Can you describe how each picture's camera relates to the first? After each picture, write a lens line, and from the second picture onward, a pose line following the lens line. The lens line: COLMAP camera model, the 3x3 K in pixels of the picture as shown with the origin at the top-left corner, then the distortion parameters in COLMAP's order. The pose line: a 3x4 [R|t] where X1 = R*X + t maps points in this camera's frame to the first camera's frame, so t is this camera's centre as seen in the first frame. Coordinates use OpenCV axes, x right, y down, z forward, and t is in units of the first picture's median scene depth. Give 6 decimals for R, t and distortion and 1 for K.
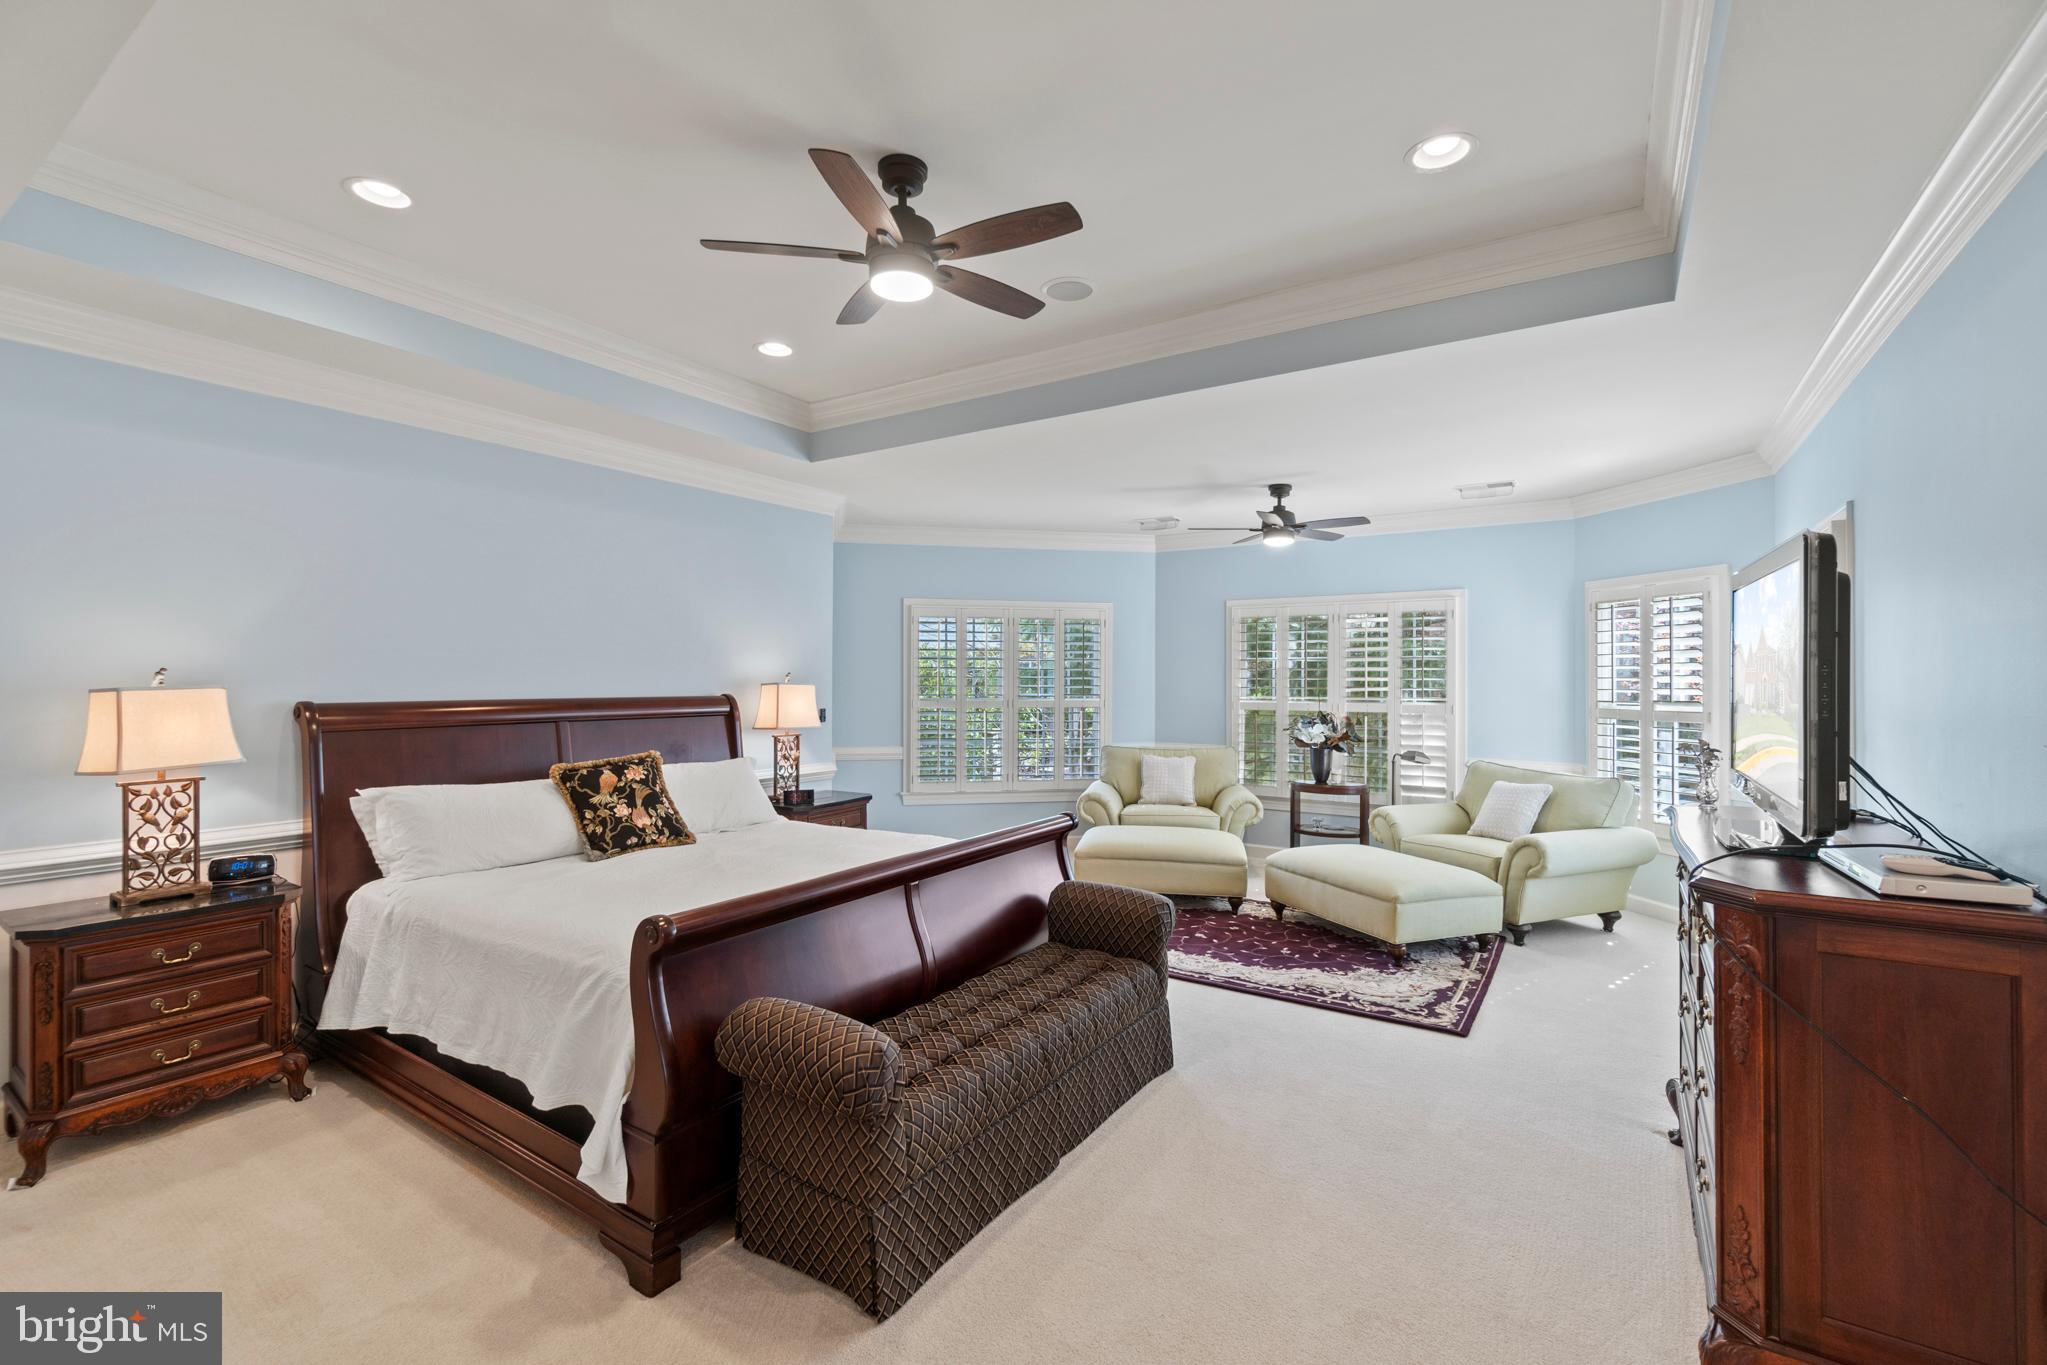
lens RADIAL K [[874.9, 0, 1031.8], [0, 874.9, 682.8], [0, 0, 1]] dist [-0.042448, 0.000089]
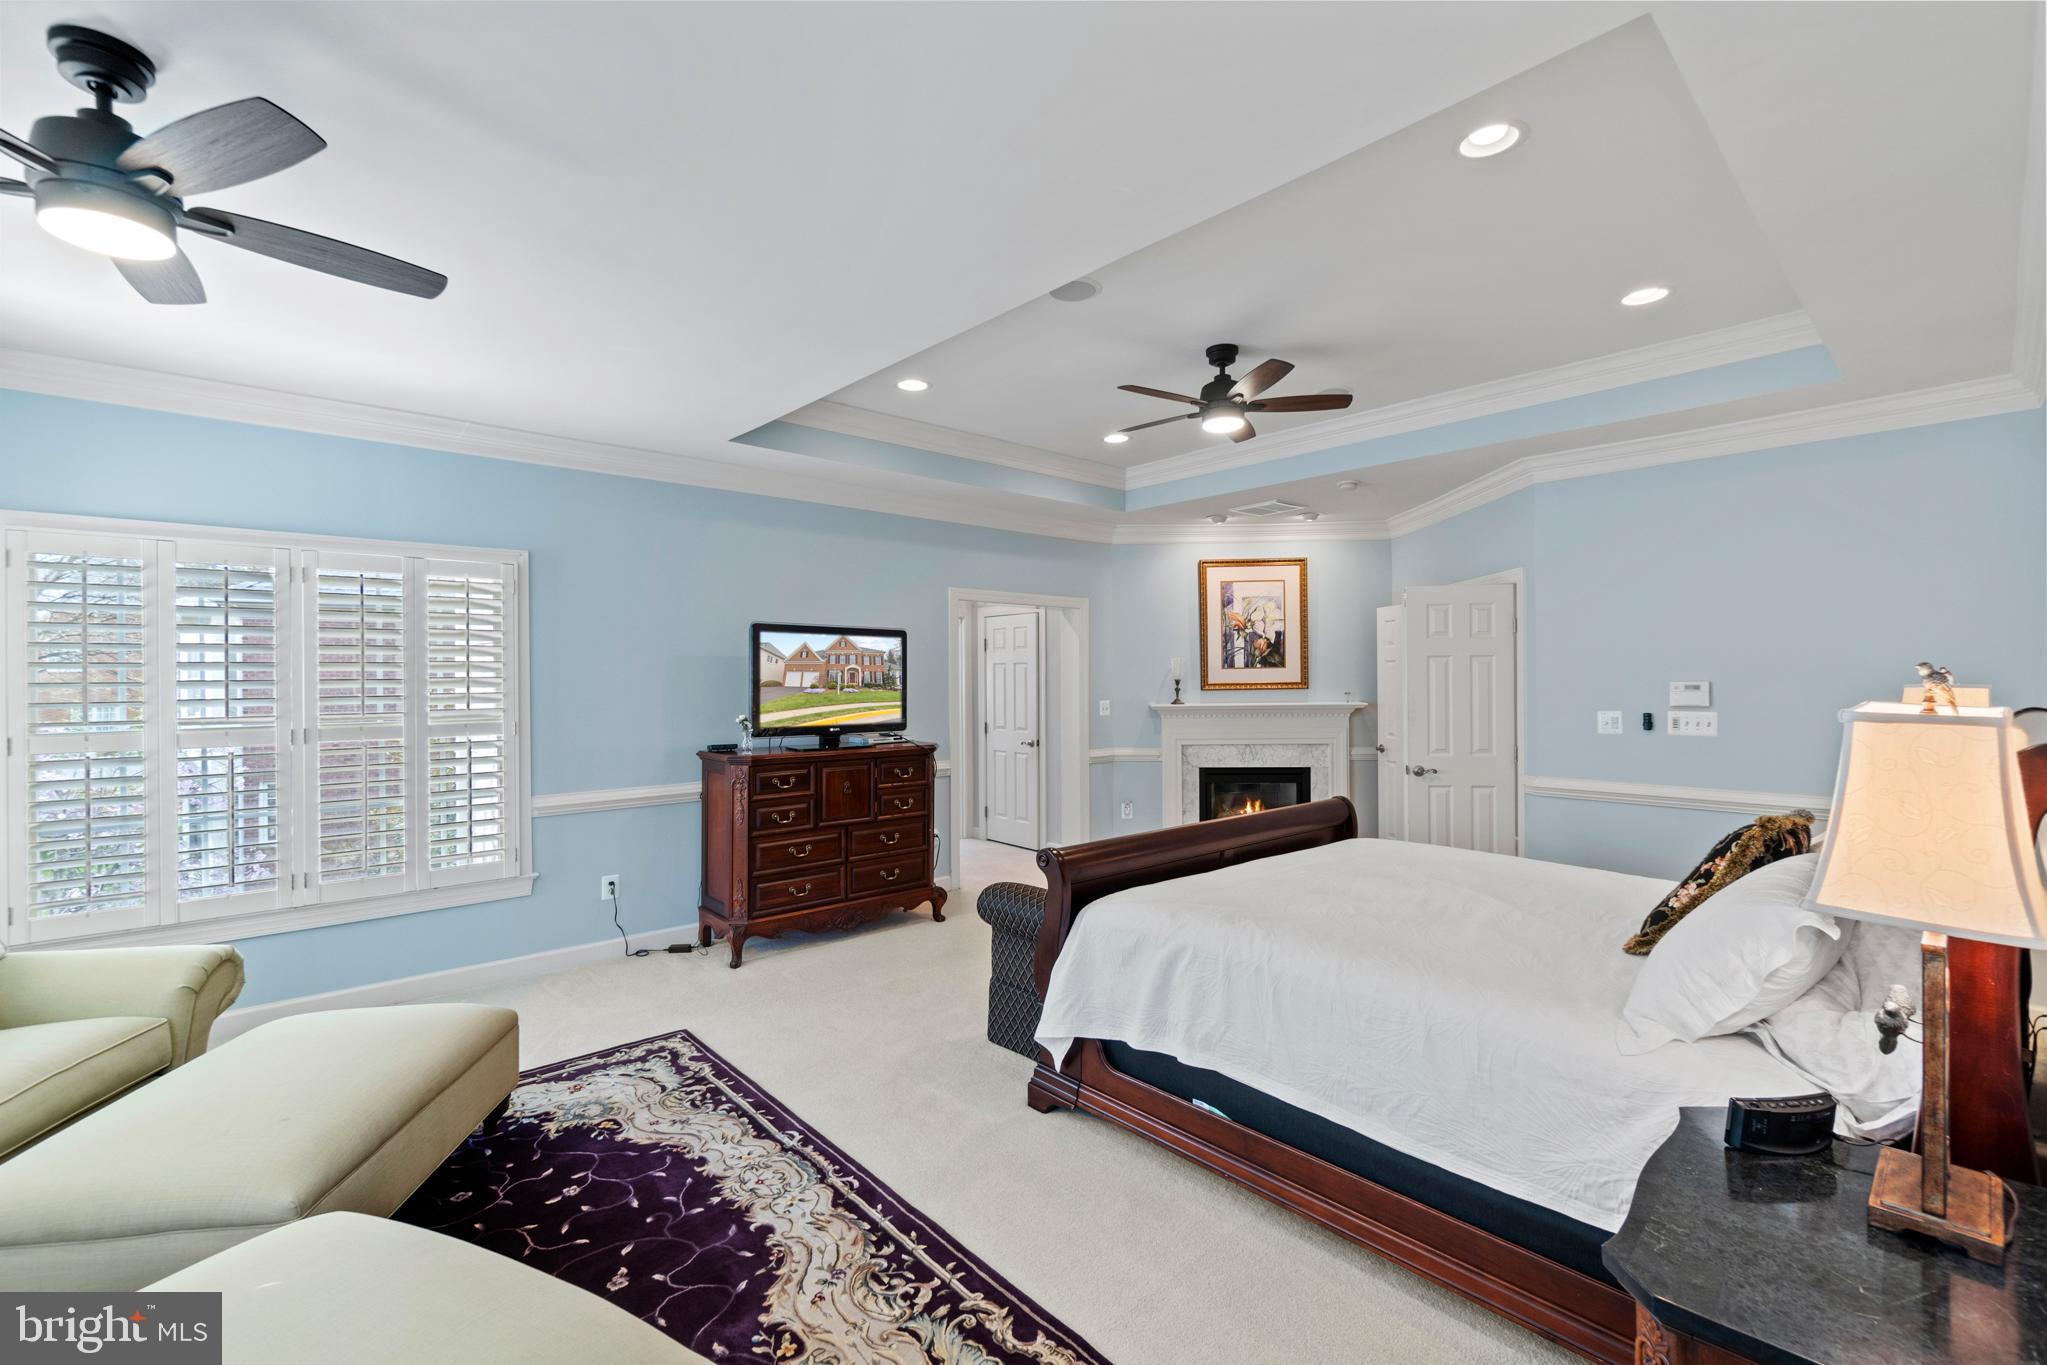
lens RADIAL K [[884.8, 0, 1015.7], [0, 884.8, 681.9], [0, 0, 1]] dist [-0.002084, -0.000089]
pose [[-0.963840, 0.003651, 0.266458, -0.134778], [0.006230, 0.999942, 0.008836, -0.007352], [-0.266411, 0.010176, -0.963806, 1.668455]]
